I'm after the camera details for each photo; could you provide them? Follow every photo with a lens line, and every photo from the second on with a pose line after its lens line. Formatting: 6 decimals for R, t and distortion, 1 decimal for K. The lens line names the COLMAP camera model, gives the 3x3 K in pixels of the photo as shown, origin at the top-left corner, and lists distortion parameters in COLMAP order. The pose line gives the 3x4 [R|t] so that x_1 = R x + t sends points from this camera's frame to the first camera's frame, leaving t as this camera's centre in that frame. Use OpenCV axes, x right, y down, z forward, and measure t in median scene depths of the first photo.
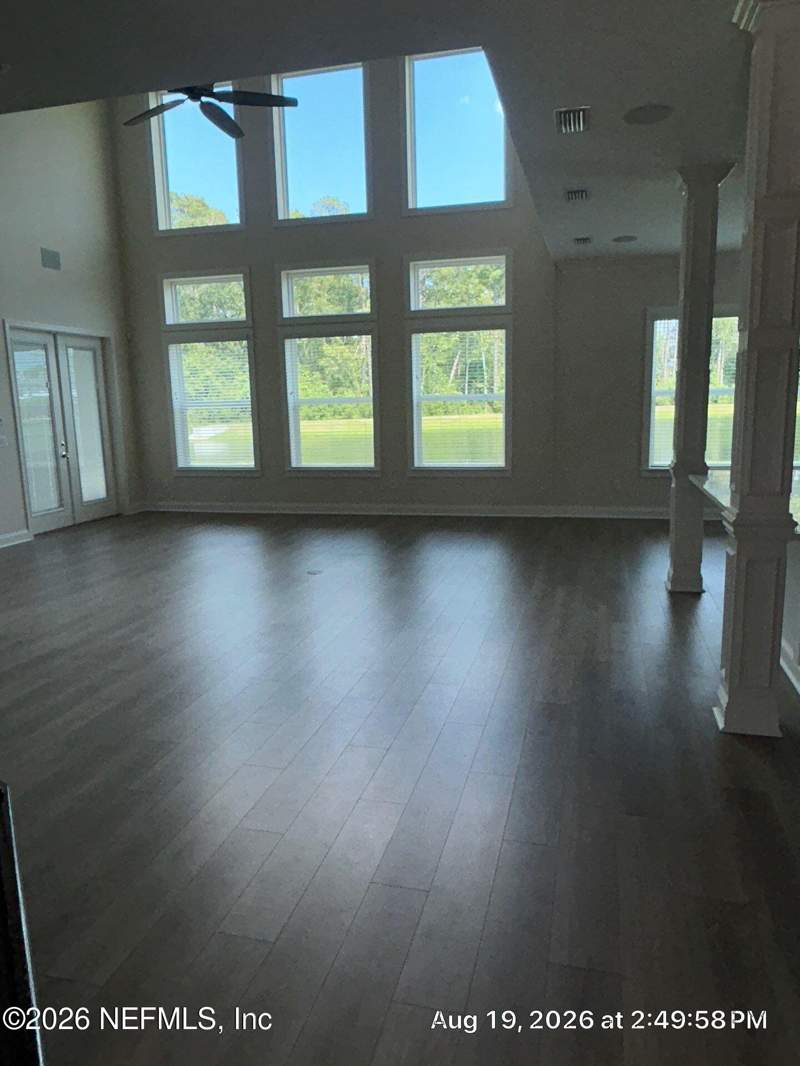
lens RADIAL K [[742.2, 0, 400.0], [0, 742.2, 533.0], [0, 0, 1]] dist [-0.001108, -0.003272]
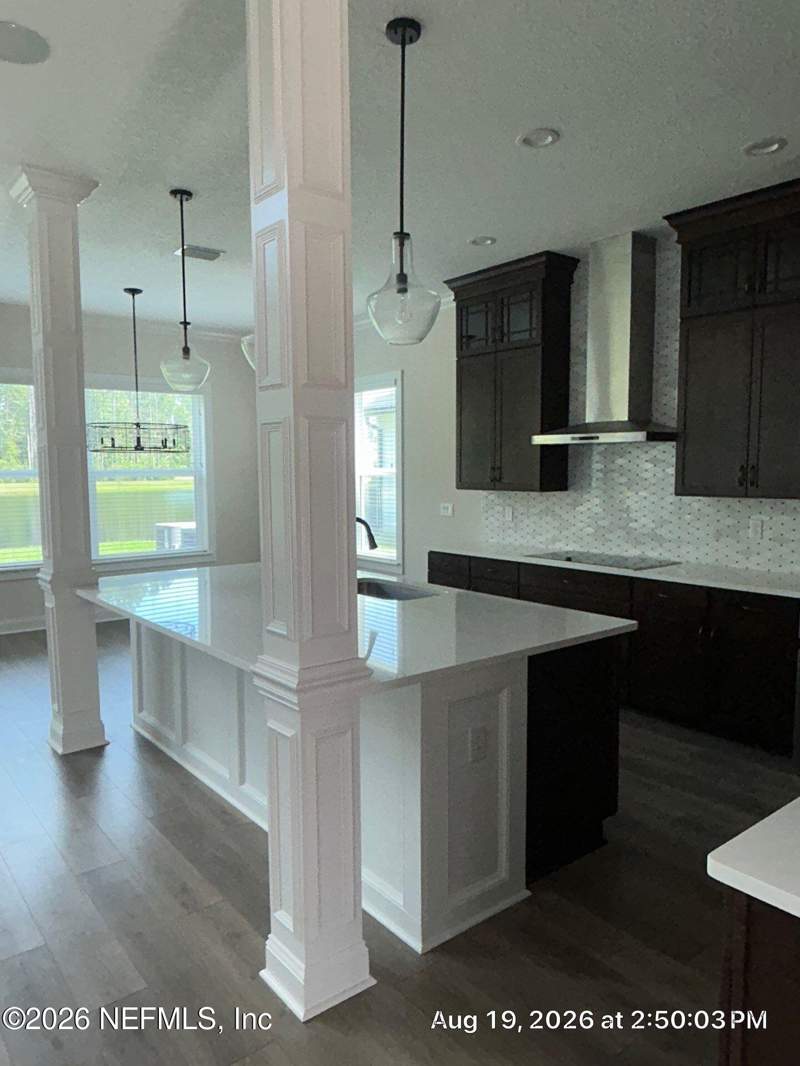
lens RADIAL K [[742.2, 0, 400.0], [0, 742.2, 533.0], [0, 0, 1]] dist [-0.001108, -0.003272]
pose [[0.594762, -0.051021, 0.802281, 0.003762], [0.134072, 0.990302, -0.036415, -0.065412], [-0.792643, 0.129222, 0.595835, 0.326548]]
